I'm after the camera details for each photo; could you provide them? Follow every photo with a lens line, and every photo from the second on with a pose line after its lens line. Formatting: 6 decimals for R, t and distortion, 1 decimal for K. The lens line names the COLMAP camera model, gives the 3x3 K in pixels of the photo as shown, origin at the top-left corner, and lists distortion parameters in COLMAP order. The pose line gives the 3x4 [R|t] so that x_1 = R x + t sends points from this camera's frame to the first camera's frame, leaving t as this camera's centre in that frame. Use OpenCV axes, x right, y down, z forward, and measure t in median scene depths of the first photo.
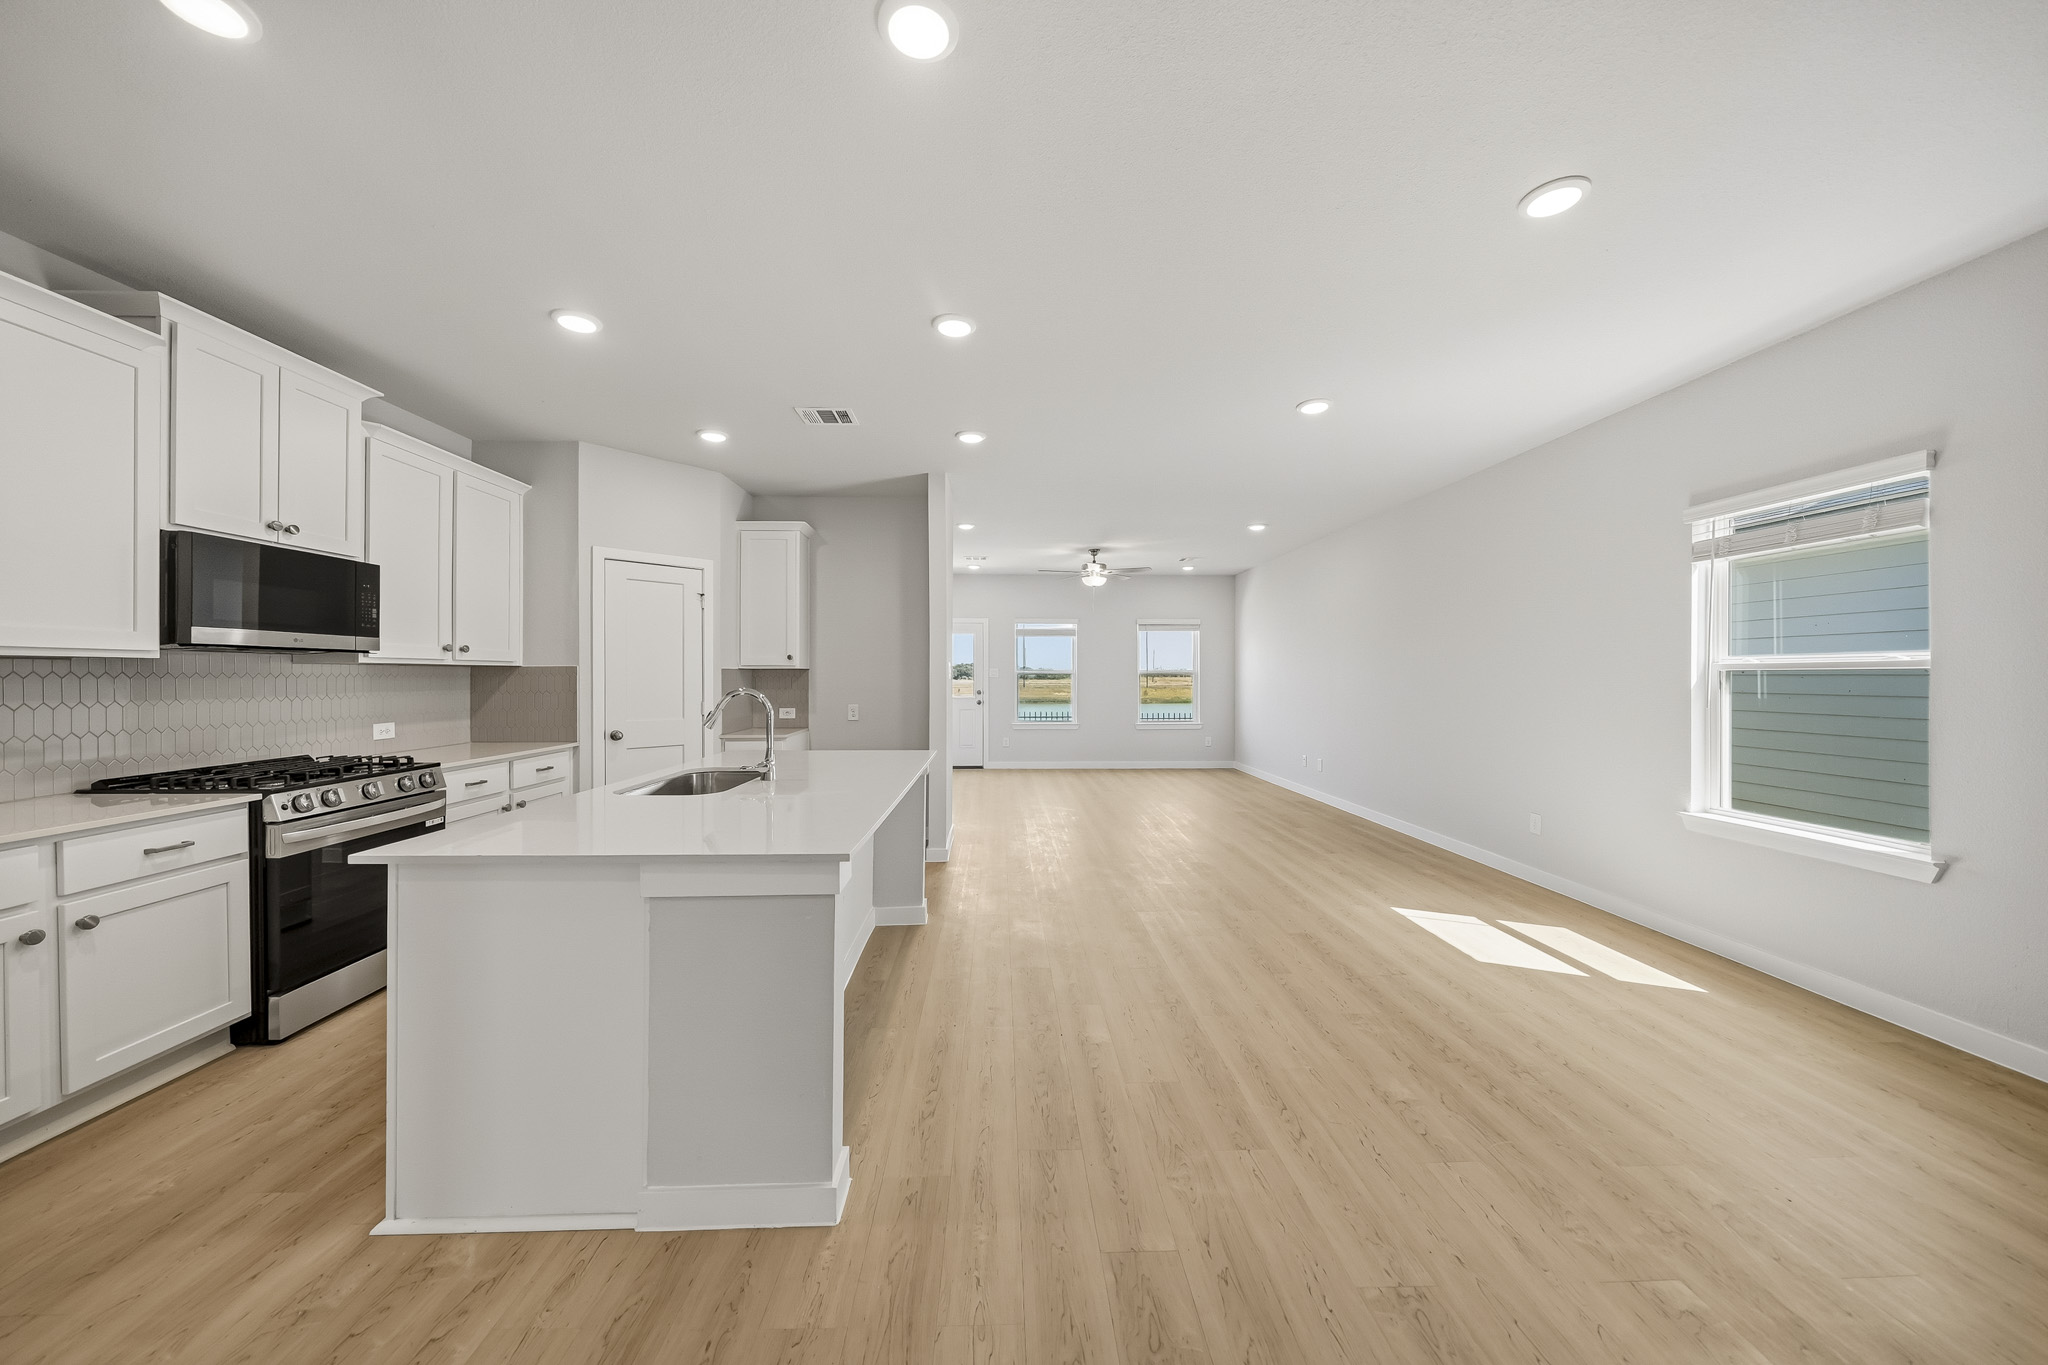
lens RADIAL K [[679.1, 0, 1018.9], [0, 679.1, 684.1], [0, 0, 1]] dist [-0.005820, -0.000095]
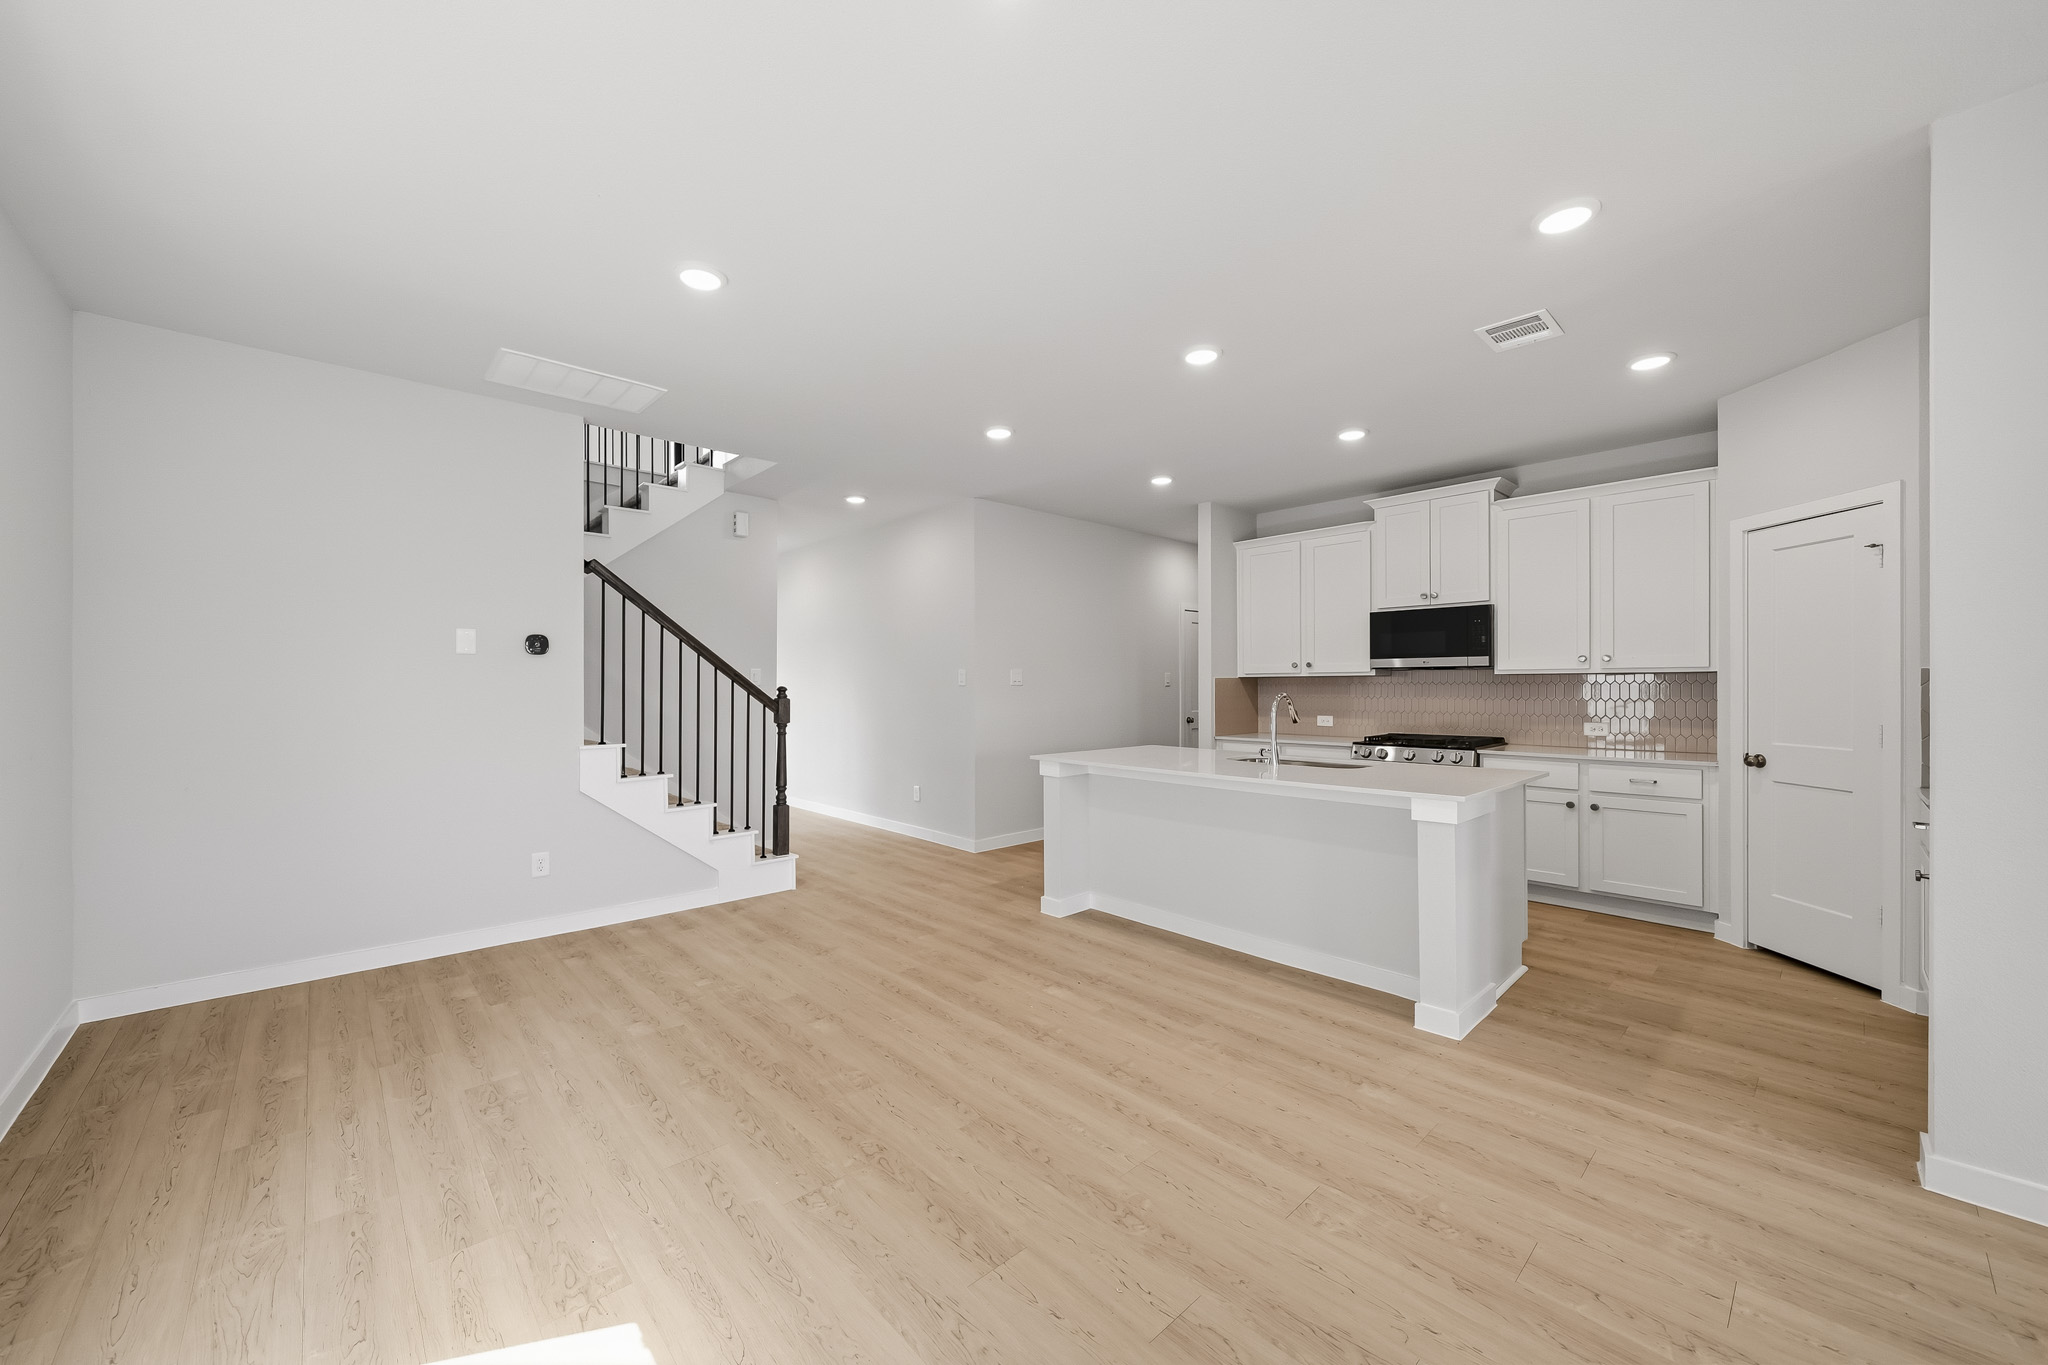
lens RADIAL K [[786.0, 0, 1046.1], [0, 786.0, 687.0], [0, 0, 1]] dist [-0.003242, 0.000523]
pose [[-0.727745, 0.002750, -0.685842, 0.828100], [-0.005852, 0.999931, 0.010219, -0.015607], [0.685822, 0.011451, -0.727679, 1.539730]]
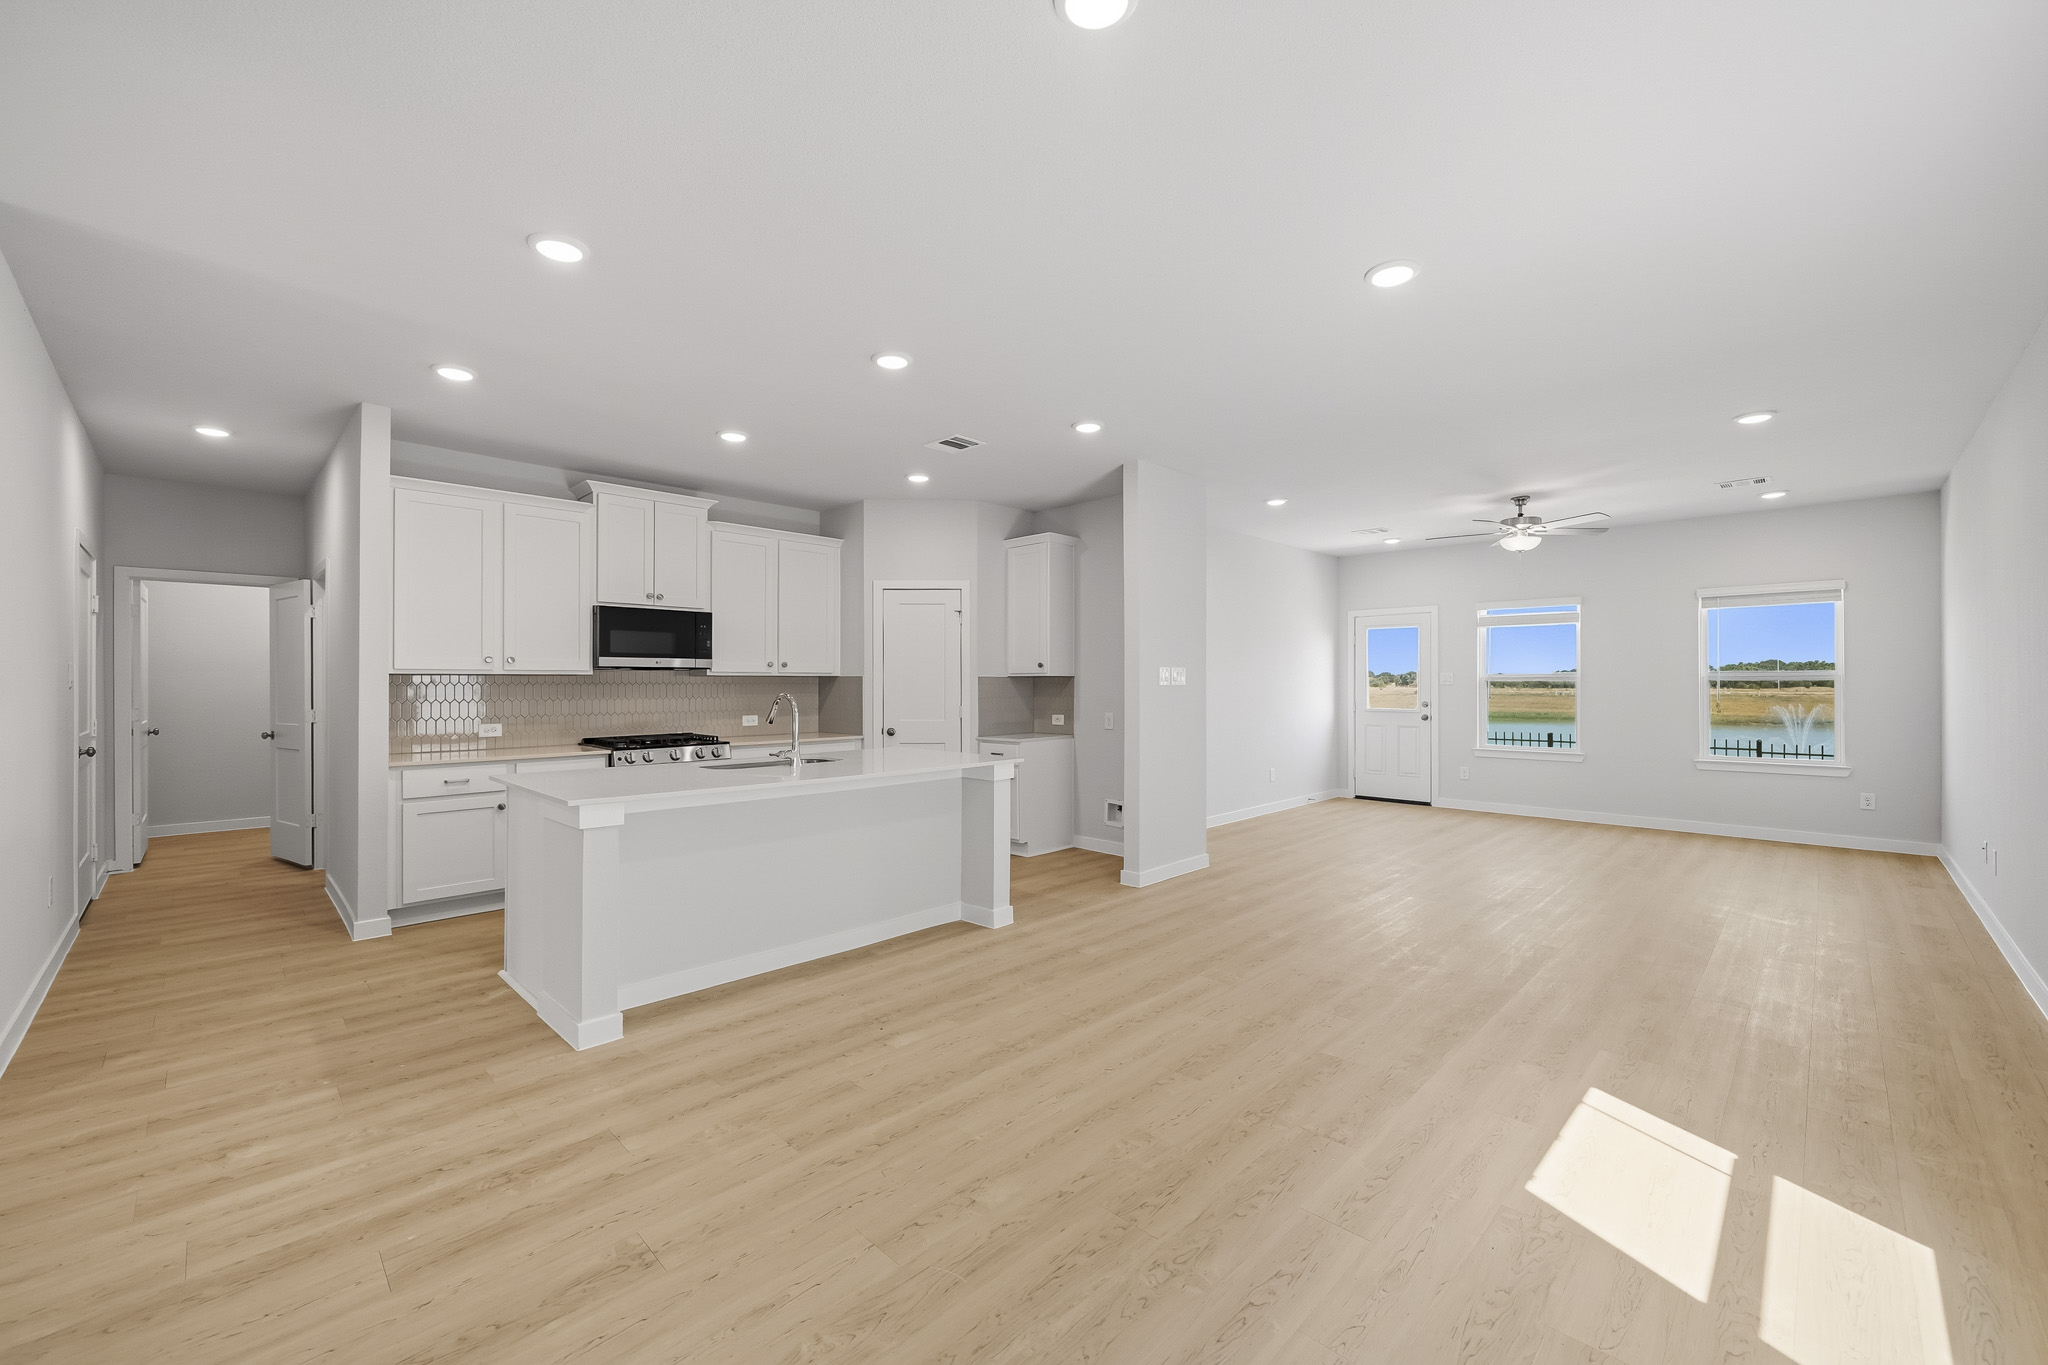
lens RADIAL K [[786.0, 0, 1030.2], [0, 786.0, 684.8], [0, 0, 1]] dist [-0.003242, 0.000523]
pose [[0.704653, -0.000680, -0.709552, 0.843163], [-0.006440, 0.999952, -0.007353, -0.001047], [0.709523, 0.009751, 0.704615, 0.242676]]
